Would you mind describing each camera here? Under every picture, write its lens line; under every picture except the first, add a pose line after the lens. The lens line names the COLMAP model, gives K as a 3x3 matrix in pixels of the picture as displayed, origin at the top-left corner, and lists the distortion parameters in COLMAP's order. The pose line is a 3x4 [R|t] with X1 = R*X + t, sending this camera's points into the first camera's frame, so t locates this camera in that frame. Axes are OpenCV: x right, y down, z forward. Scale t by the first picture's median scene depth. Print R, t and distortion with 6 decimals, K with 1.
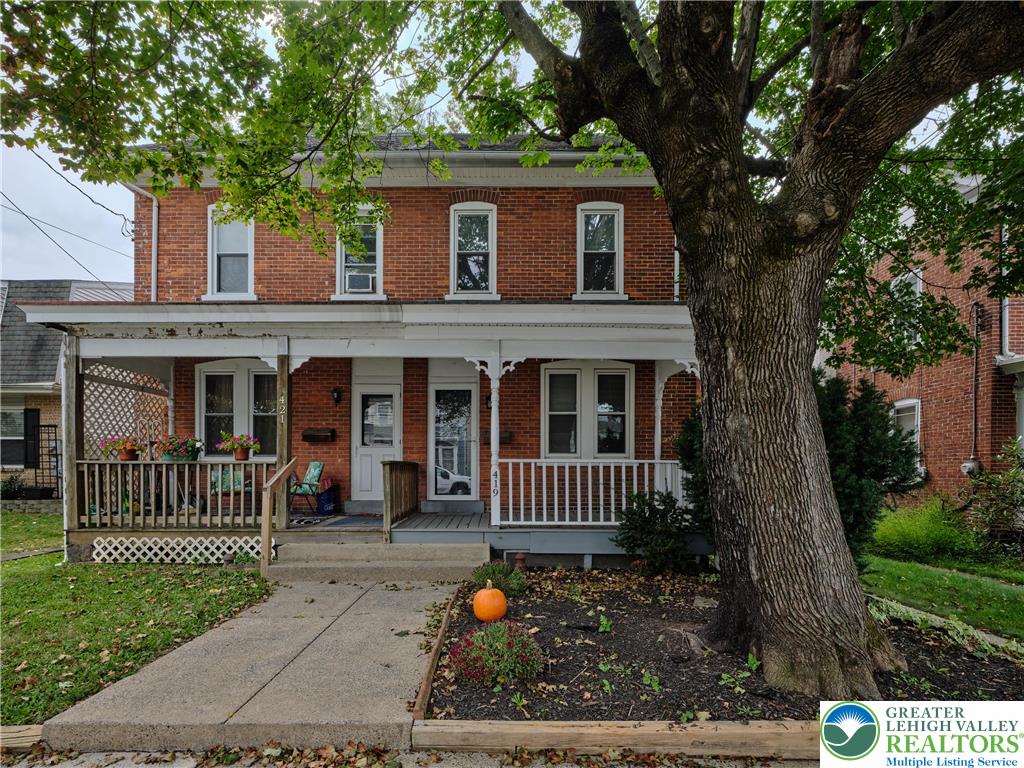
lens RADIAL K [[475.4, 0, 512.0], [0, 475.4, 384.0], [0, 0, 1]] dist [-0.001166, 0.000080]
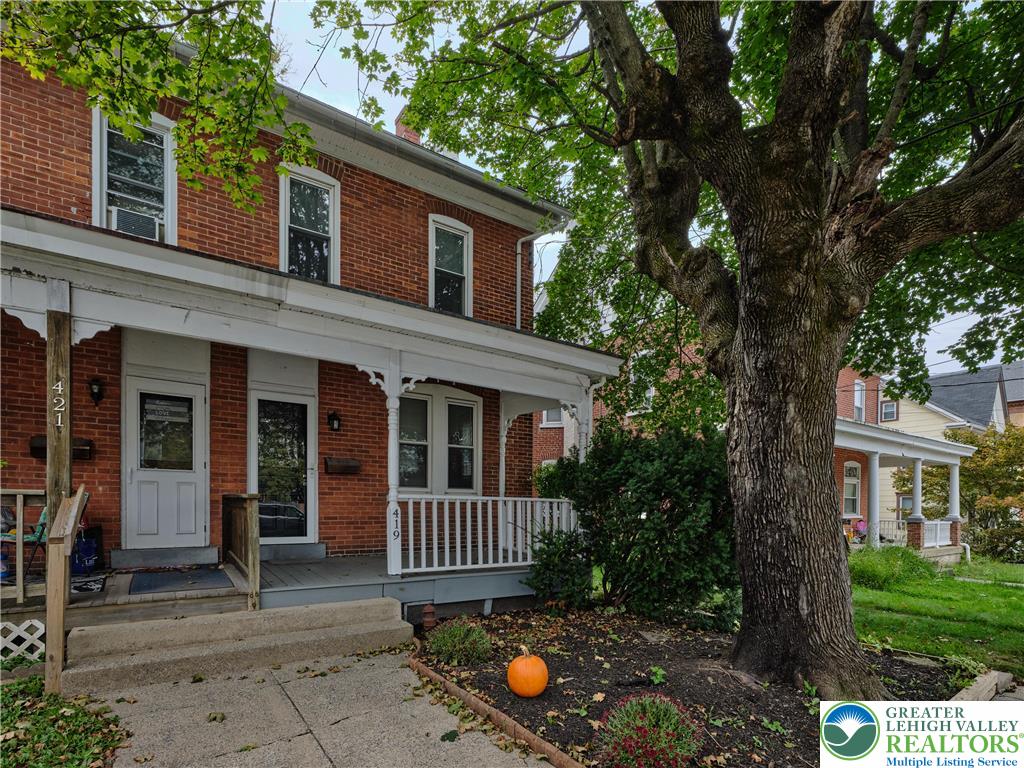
lens RADIAL K [[487.1, 0, 511.2], [0, 487.1, 432.8], [0, 0, 1]] dist [-0.001399, -0.000008]
pose [[0.846606, 0.087372, 0.524999, -0.308202], [-0.107089, 0.994223, 0.007228, 0.023646], [-0.521334, -0.062340, 0.851072, 0.179694]]
